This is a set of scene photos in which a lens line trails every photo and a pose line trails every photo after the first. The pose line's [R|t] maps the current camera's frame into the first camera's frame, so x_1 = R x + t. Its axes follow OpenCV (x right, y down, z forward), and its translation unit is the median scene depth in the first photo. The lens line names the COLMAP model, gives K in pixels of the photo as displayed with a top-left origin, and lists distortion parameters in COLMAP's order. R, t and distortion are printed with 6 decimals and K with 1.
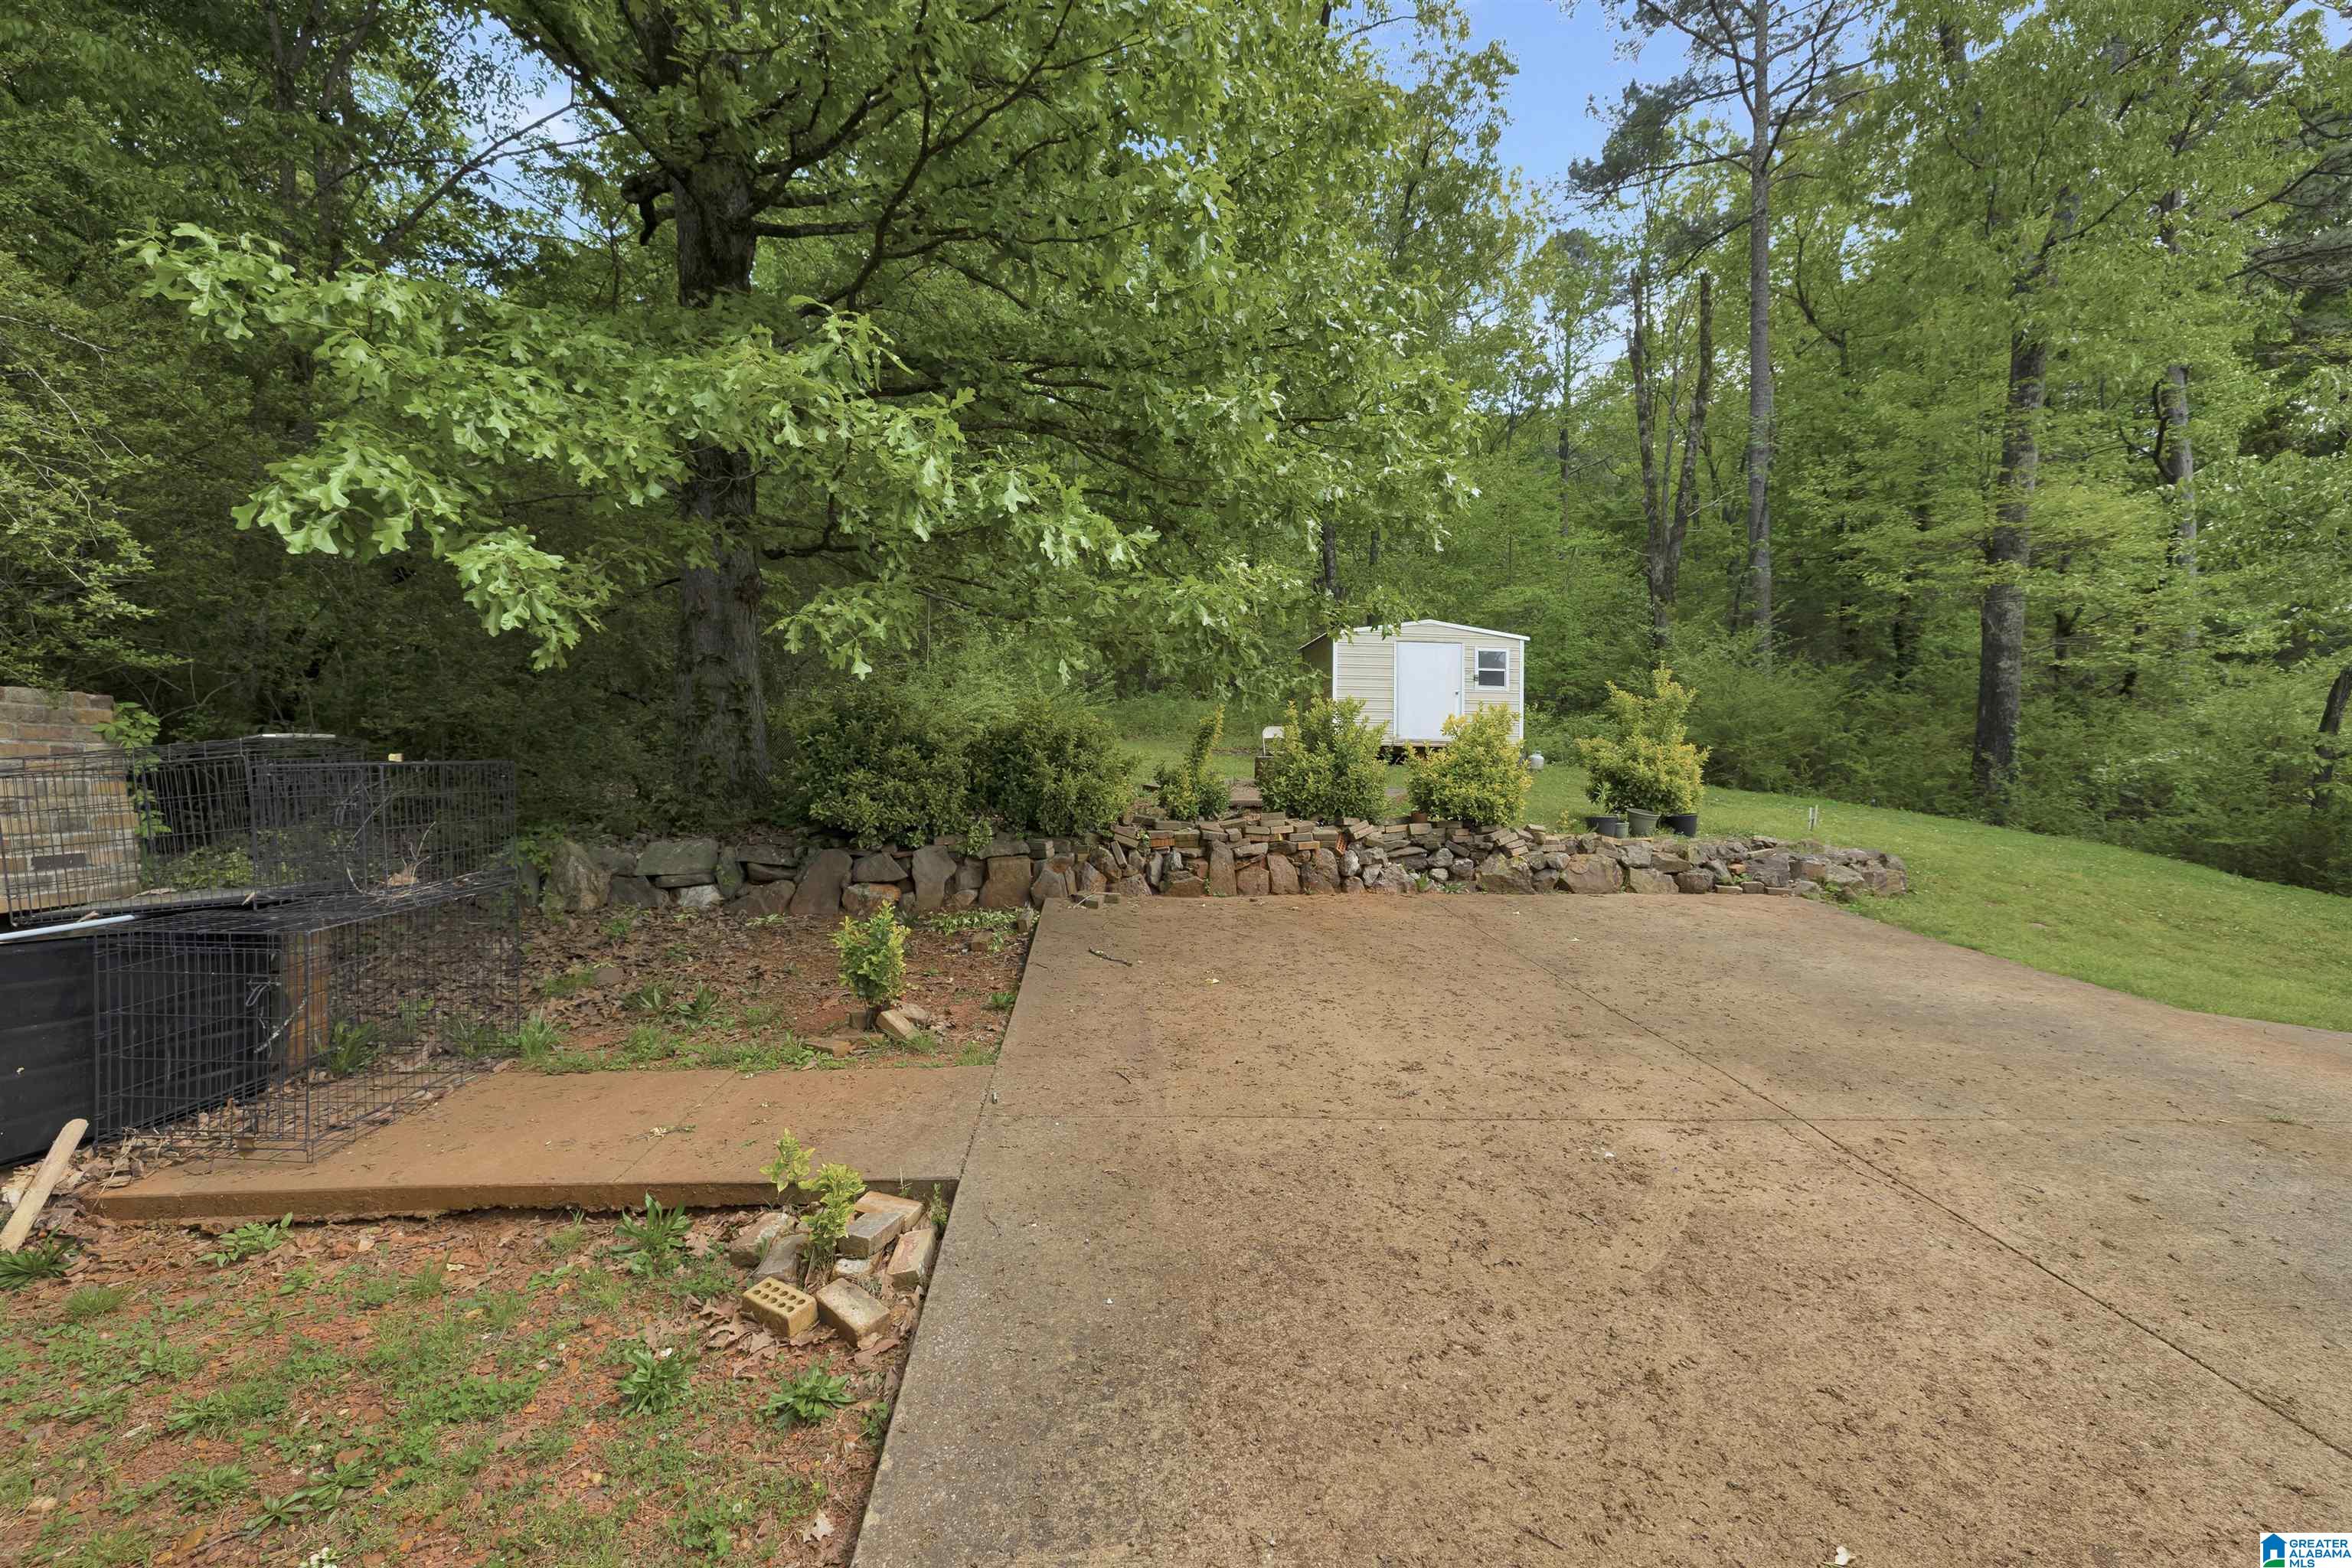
lens RADIAL K [[993.1, 0, 1259.1], [0, 993.1, 785.9], [0, 0, 1]] dist [-0.004489, -0.000351]
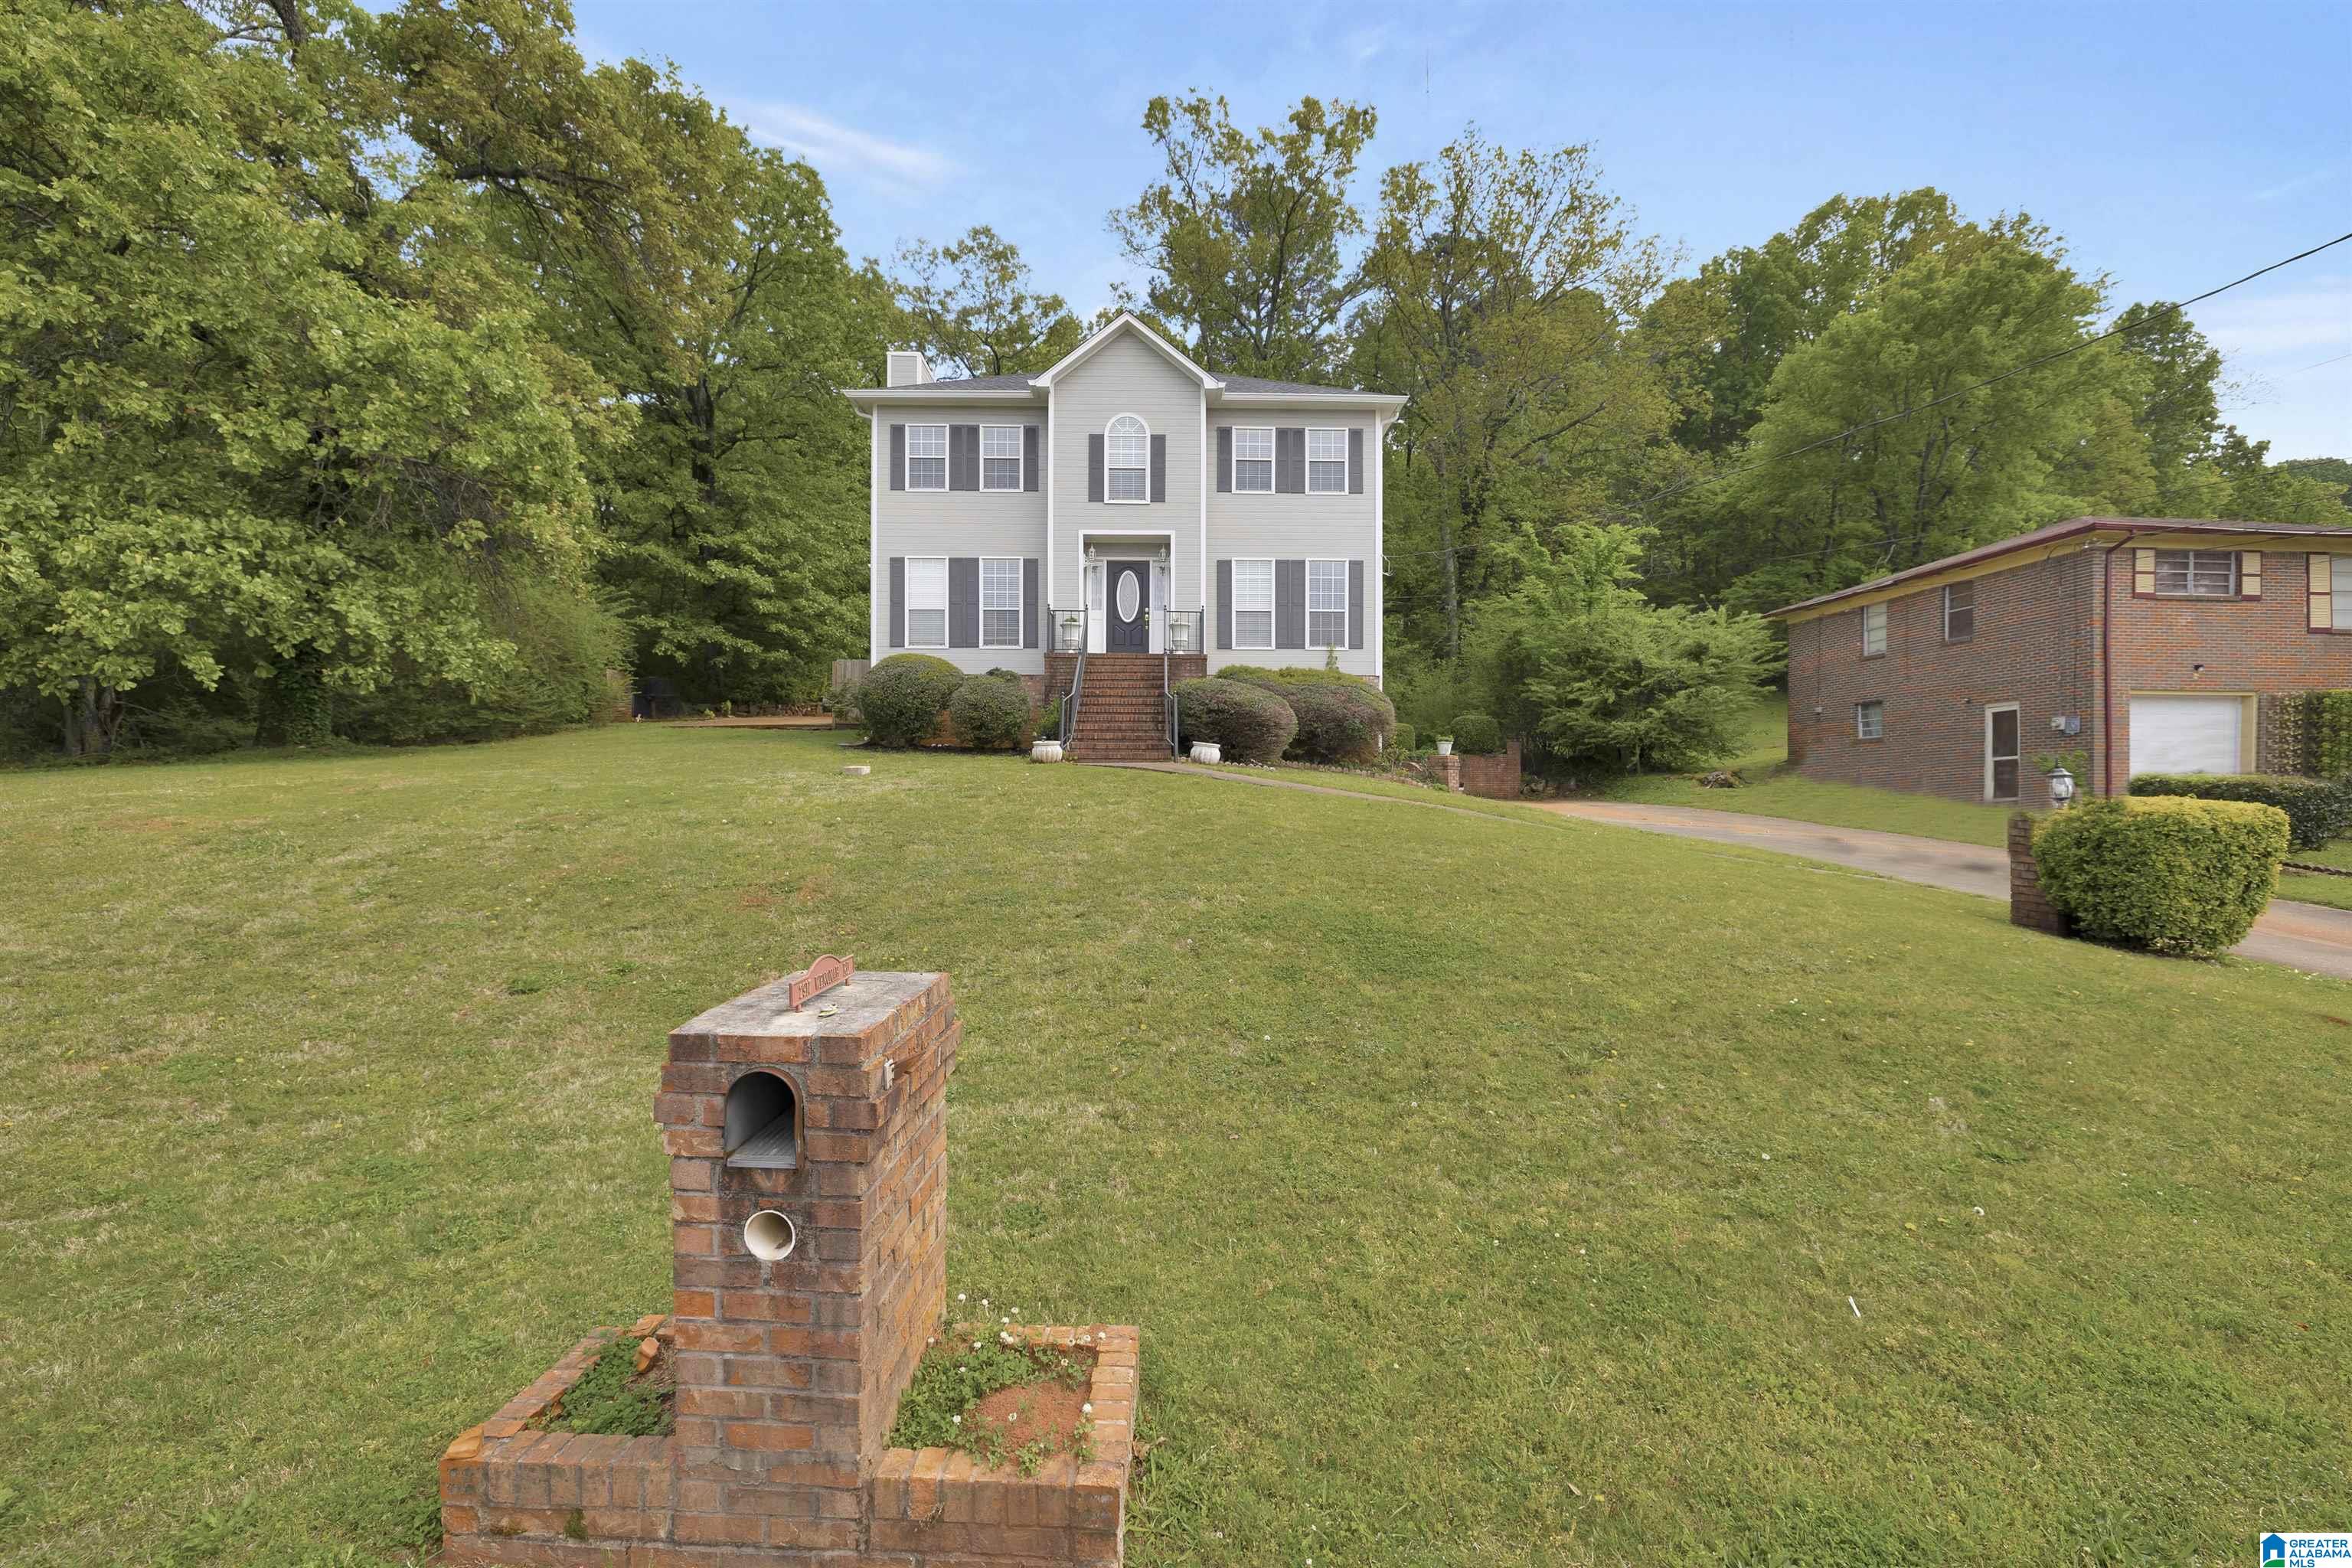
lens RADIAL K [[993.1, 0, 1190.0], [0, 993.1, 799.5], [0, 0, 1]] dist [-0.004489, -0.000351]
pose [[0.997566, -0.009070, -0.069134, 3.789817], [0.009773, 0.999904, 0.009834, 0.880068], [0.069038, -0.010485, 0.997559, -6.525399]]
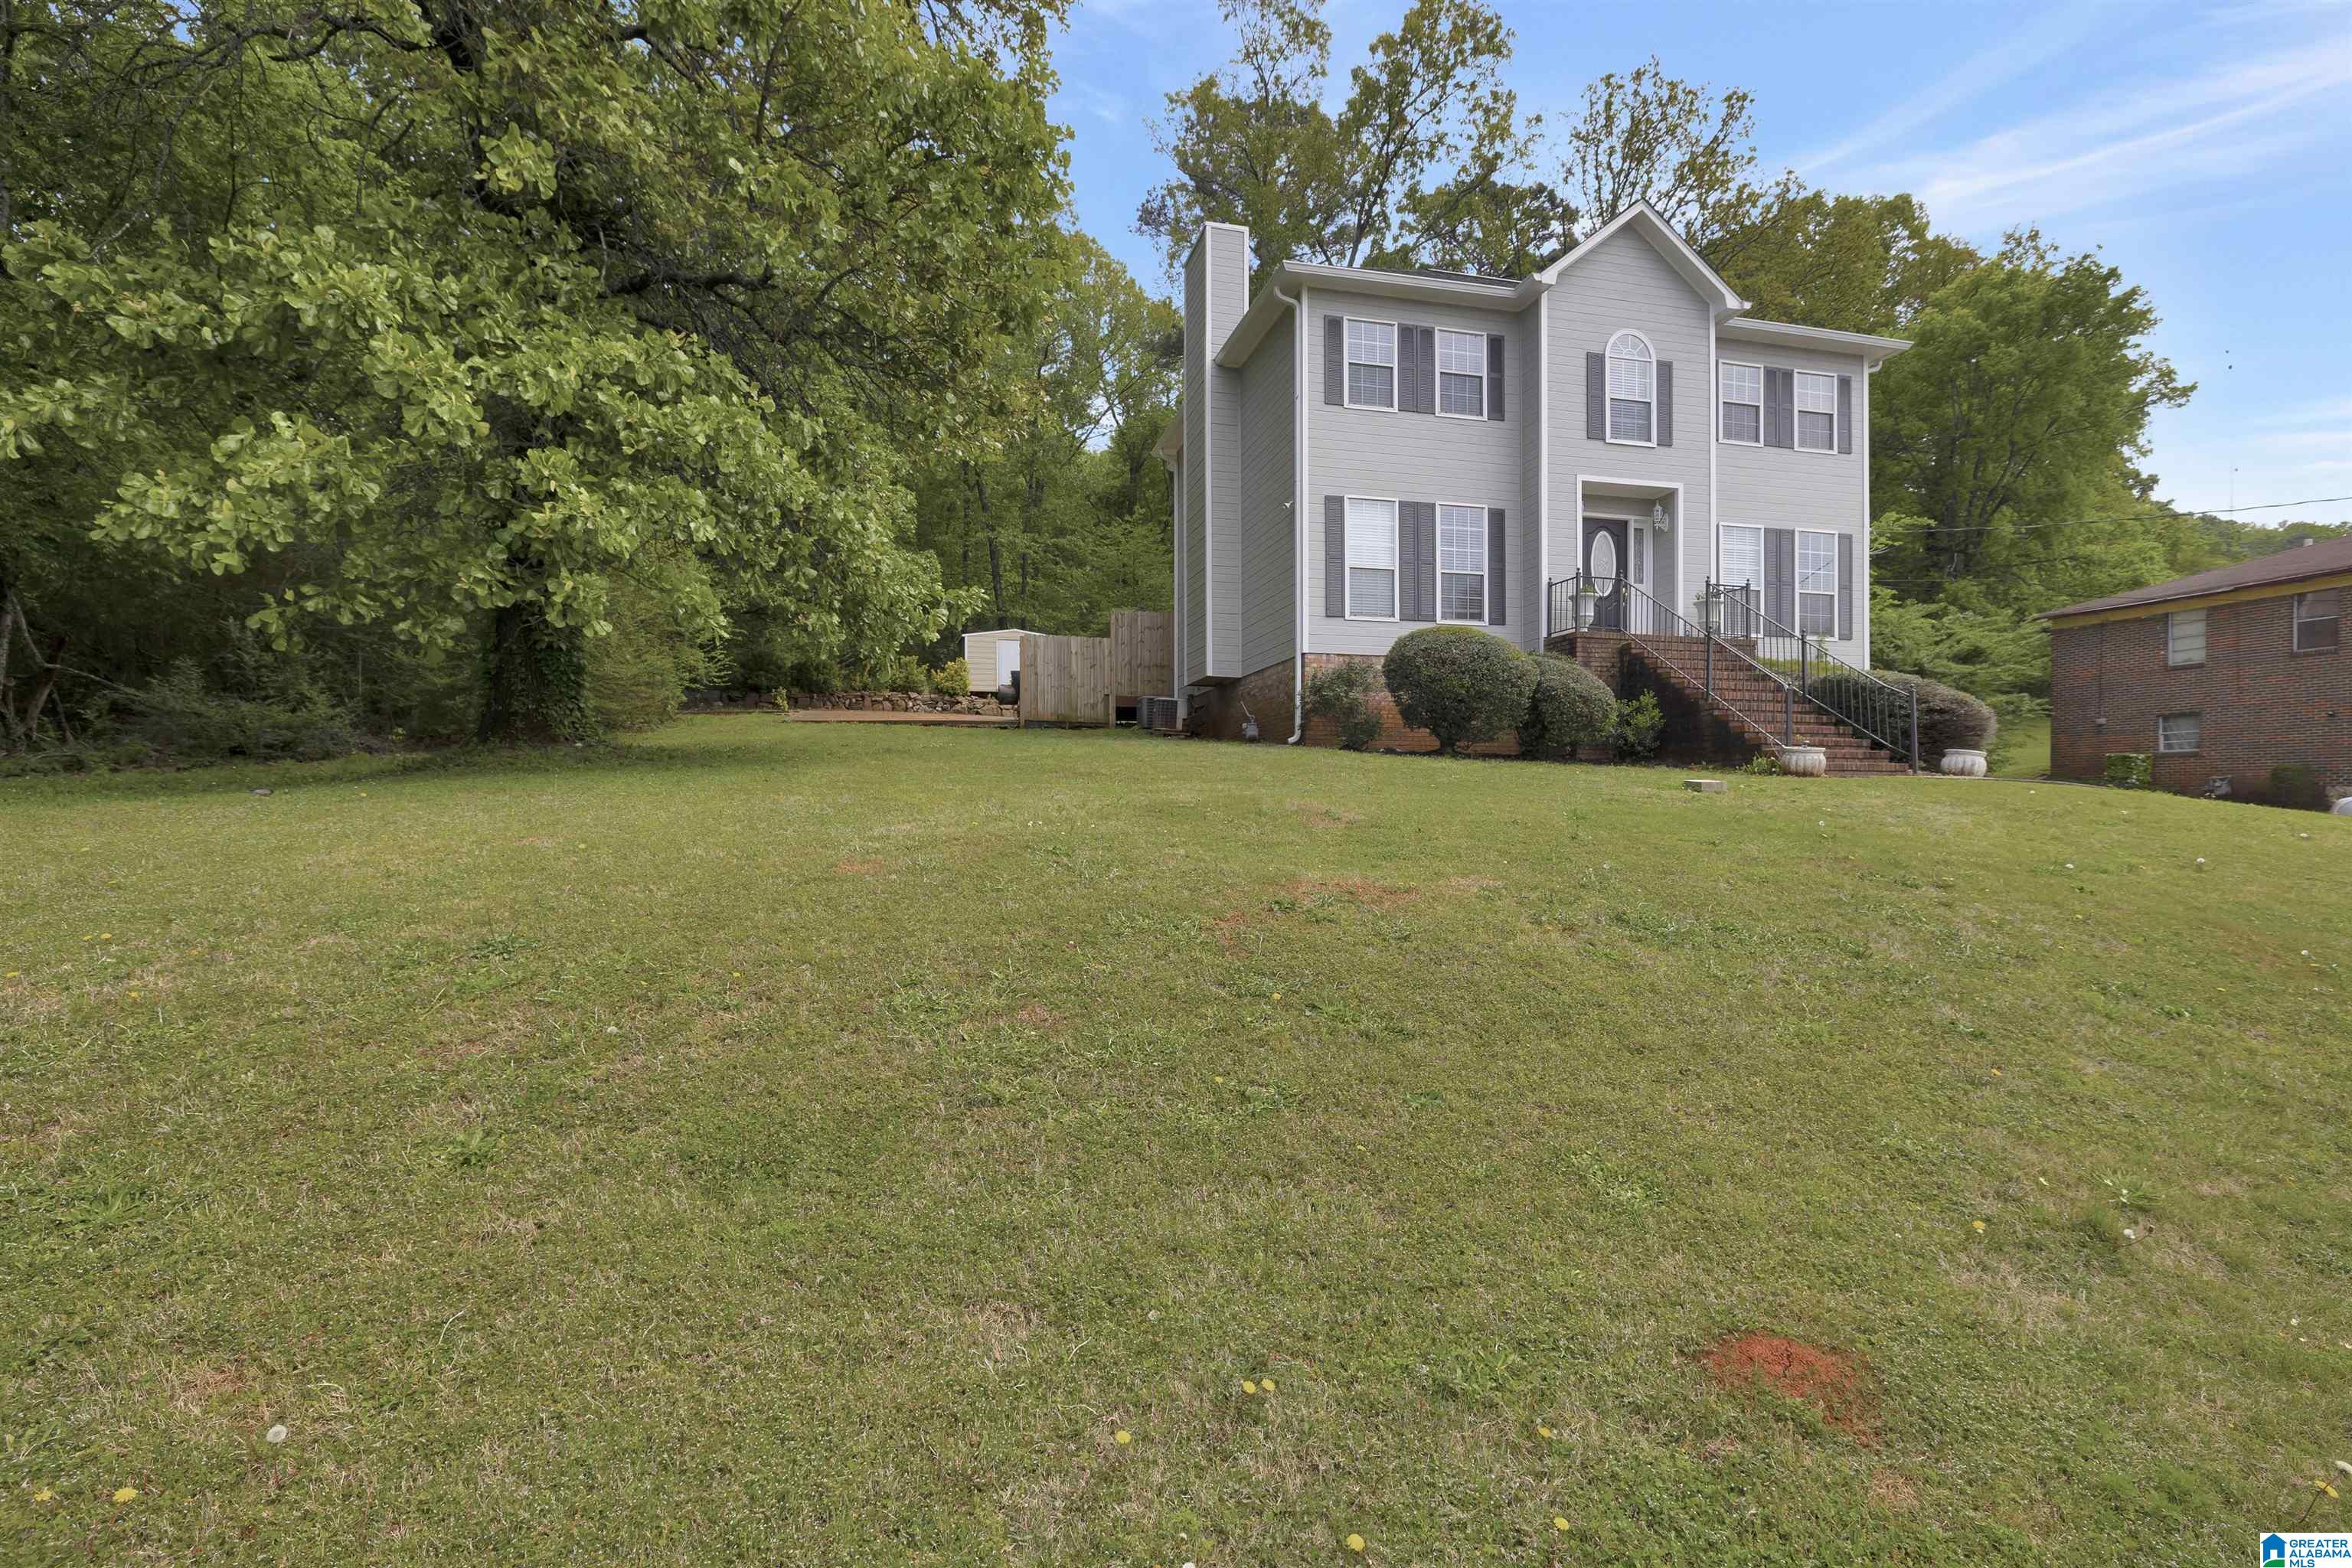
lens RADIAL K [[1120.2, 0, 1179.7], [0, 1120.2, 816.3], [0, 0, 1]] dist [-0.004568, 0.000815]
pose [[0.986866, -0.013222, 0.161000, 0.755303], [0.011244, 0.999850, 0.013189, 0.828350], [-0.161150, -0.011205, 0.986866, -5.671210]]
